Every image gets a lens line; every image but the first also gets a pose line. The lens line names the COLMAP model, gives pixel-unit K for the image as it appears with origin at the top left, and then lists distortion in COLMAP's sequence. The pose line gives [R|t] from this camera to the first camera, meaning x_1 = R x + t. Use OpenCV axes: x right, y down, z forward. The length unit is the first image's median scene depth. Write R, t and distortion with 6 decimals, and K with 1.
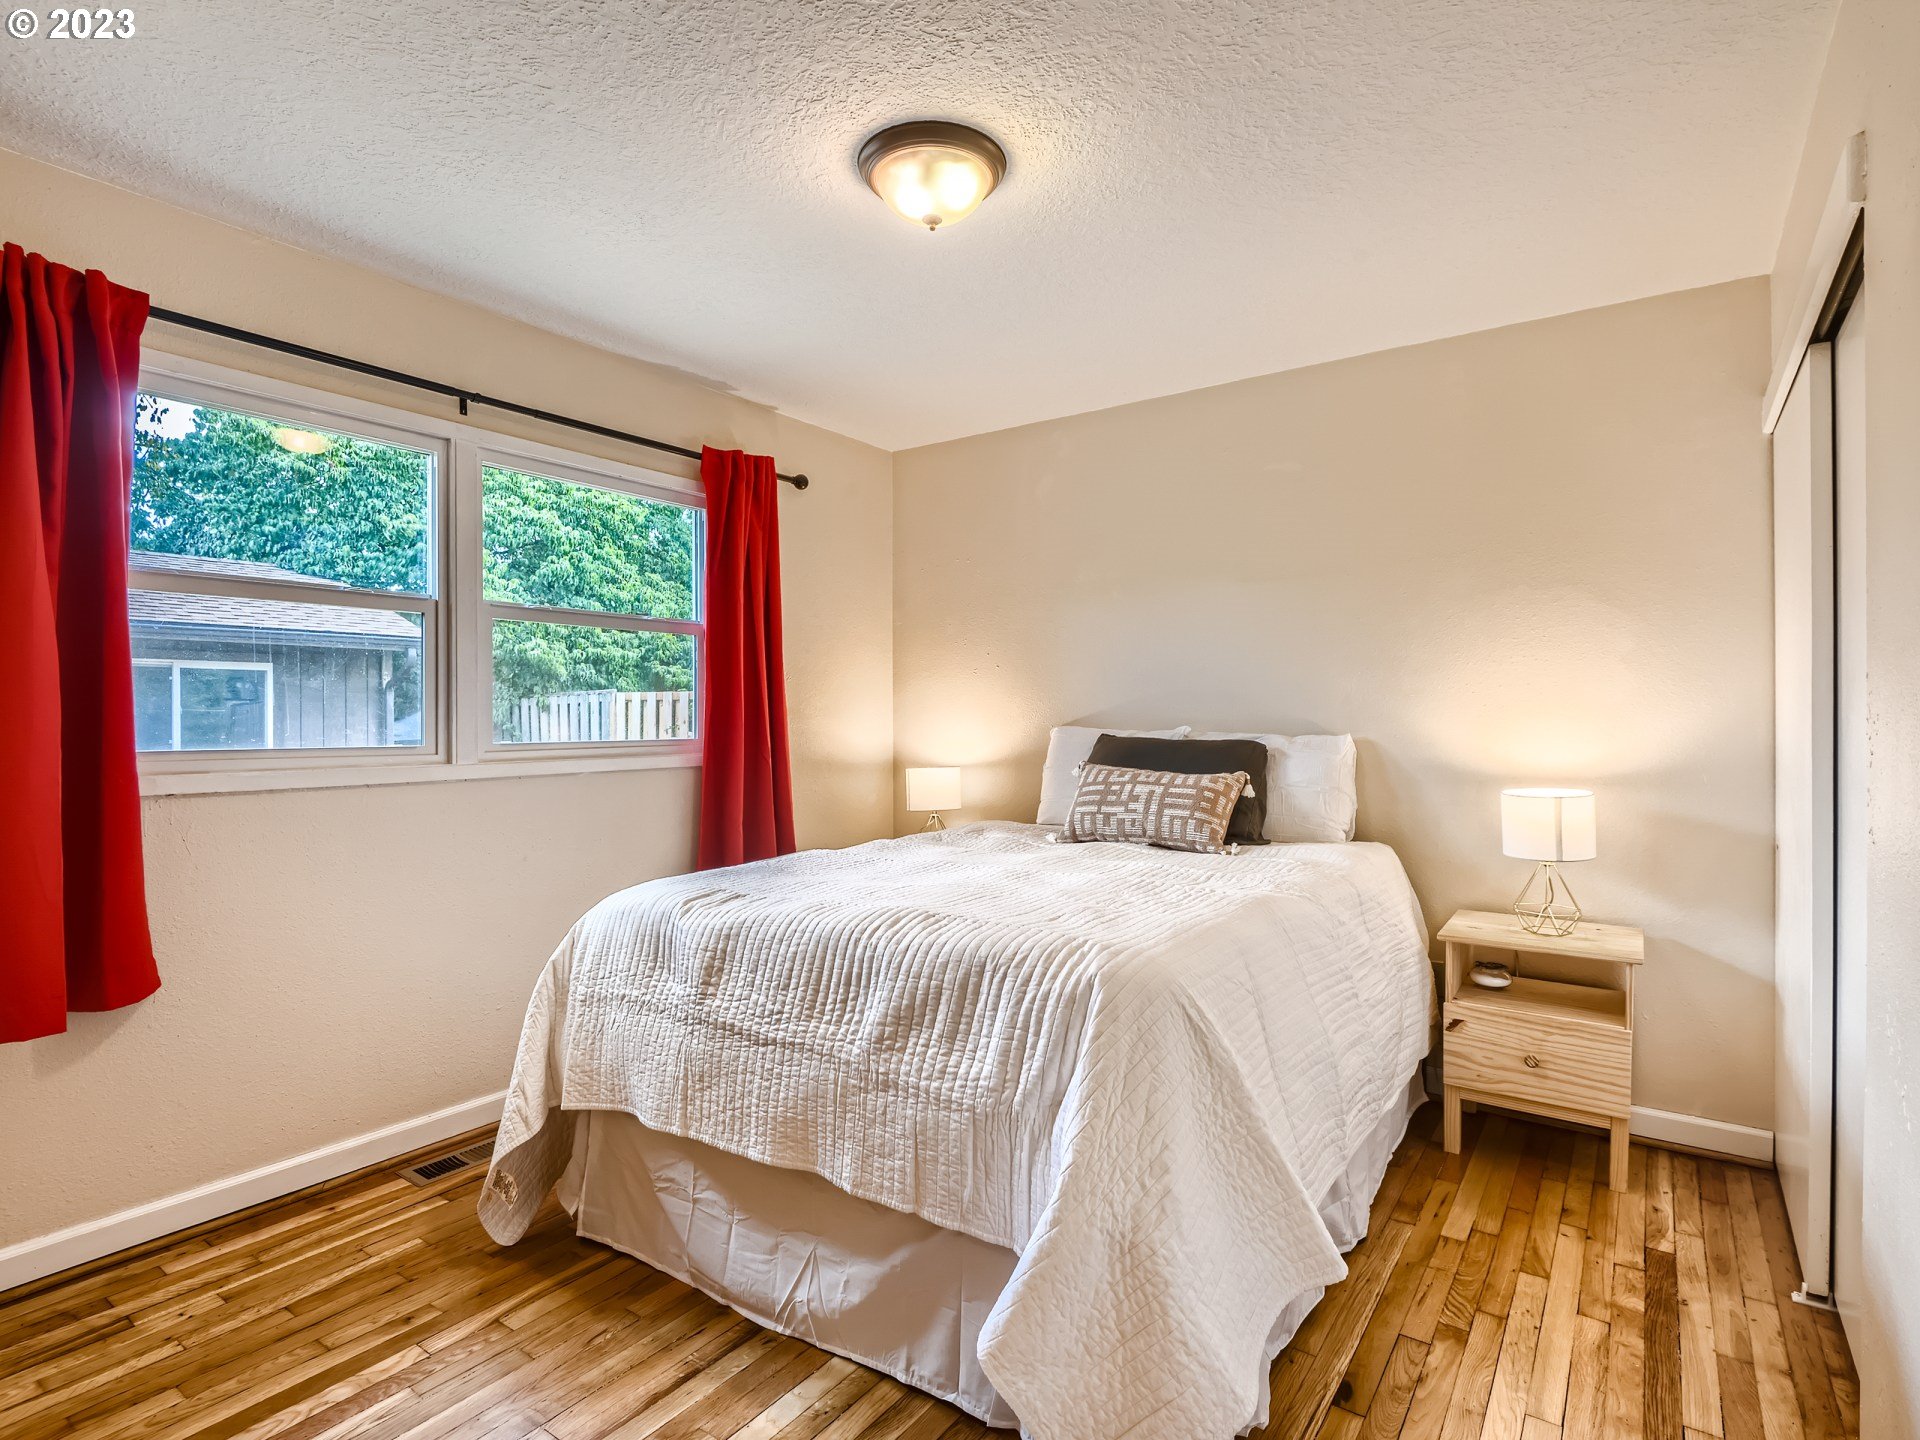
lens RADIAL K [[995.0, 0, 960.0], [0, 995.0, 720.0], [0, 0, 1]] dist [0.029937, -0.023407]
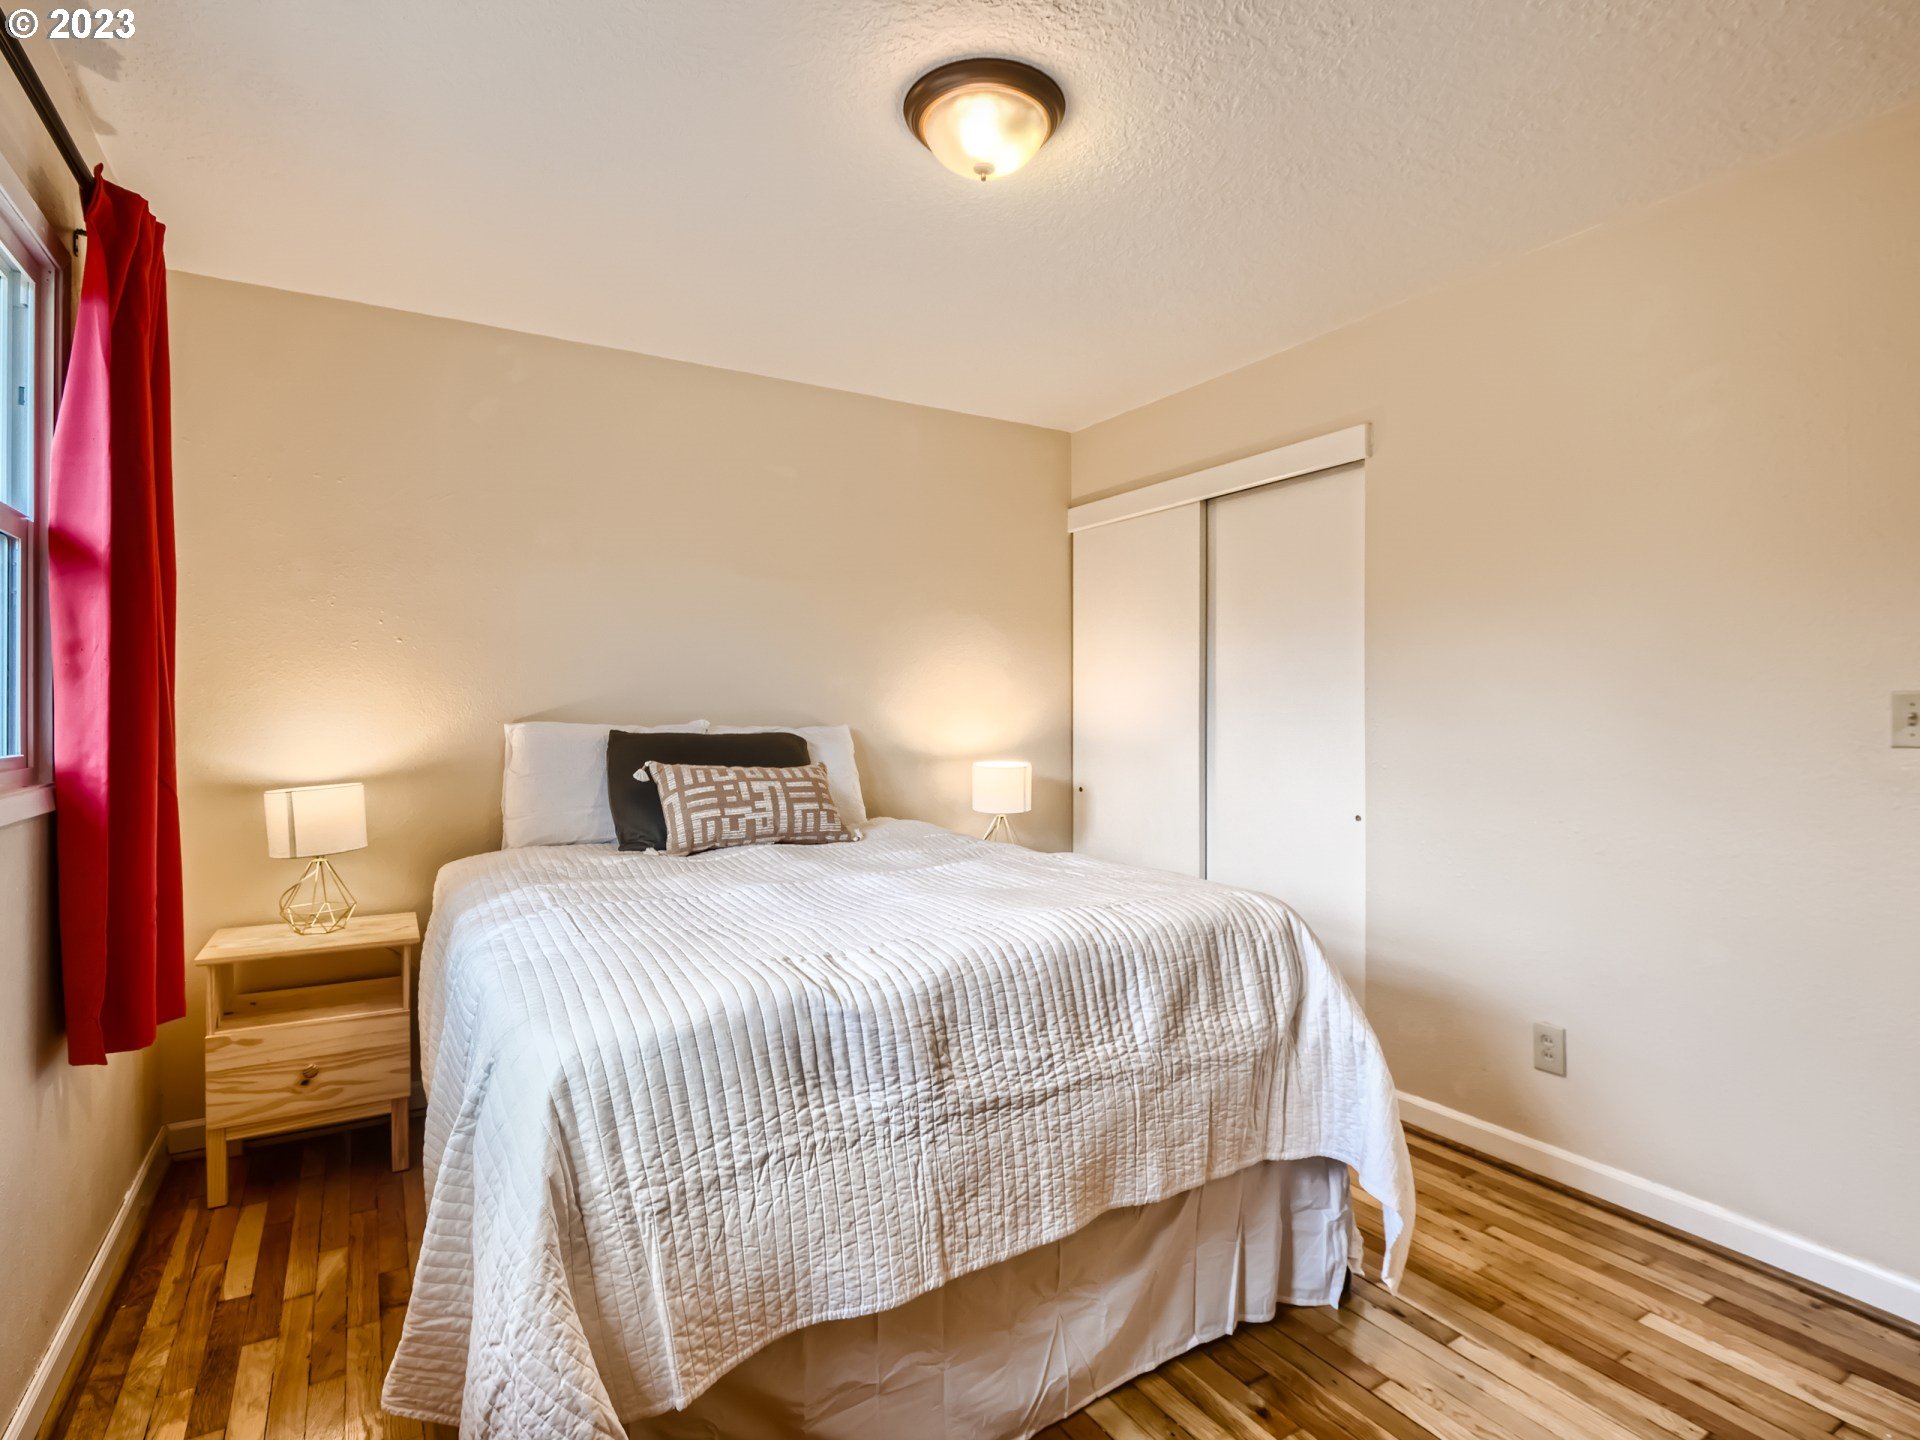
lens RADIAL K [[987.2, 0, 969.0], [0, 987.2, 718.7], [0, 0, 1]] dist [0.025071, -0.021701]
pose [[0.385631, -0.009549, 0.922604, -0.961780], [0.006630, 0.999949, 0.007578, -0.000690], [-0.922629, 0.003195, 0.385675, 0.724398]]
